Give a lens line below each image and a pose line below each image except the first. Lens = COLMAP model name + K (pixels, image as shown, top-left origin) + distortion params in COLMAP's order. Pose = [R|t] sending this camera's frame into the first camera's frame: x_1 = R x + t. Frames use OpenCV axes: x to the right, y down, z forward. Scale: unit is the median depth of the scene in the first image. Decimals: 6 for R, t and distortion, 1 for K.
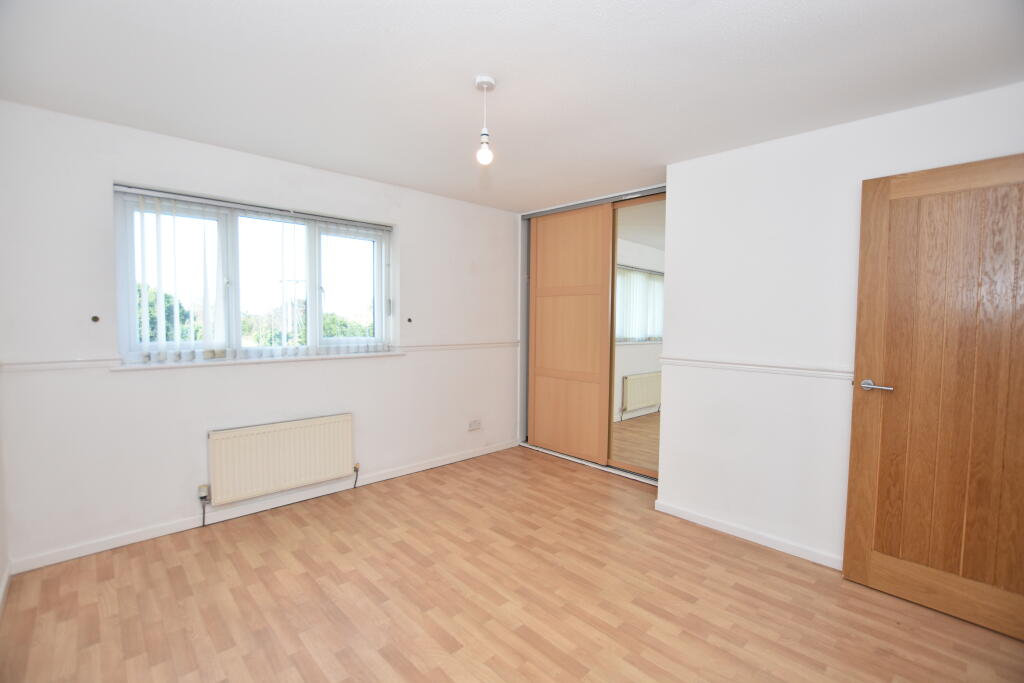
lens RADIAL K [[455.0, 0, 512.1], [0, 455.0, 332.1], [0, 0, 1]] dist [-0.027957, 0.001947]
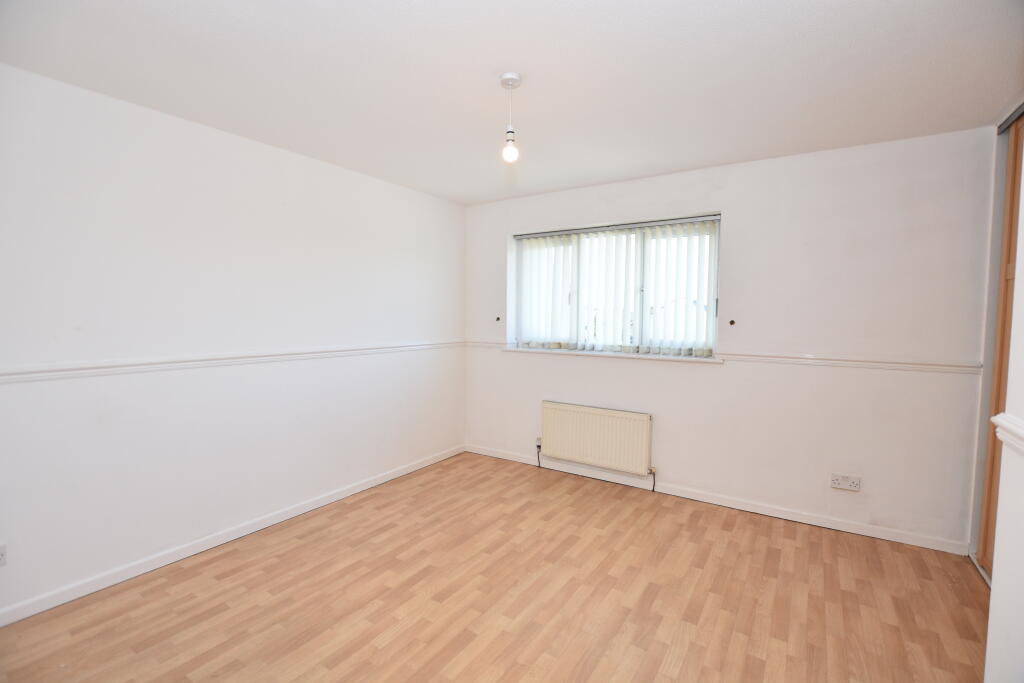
lens RADIAL K [[455.0, 0, 517.5], [0, 455.0, 351.9], [0, 0, 1]] dist [-0.027957, 0.001947]
pose [[0.235560, 0.075069, -0.968956, 0.594894], [-0.037186, 0.996978, 0.068199, -0.020806], [0.971148, 0.019967, 0.237639, 0.526057]]
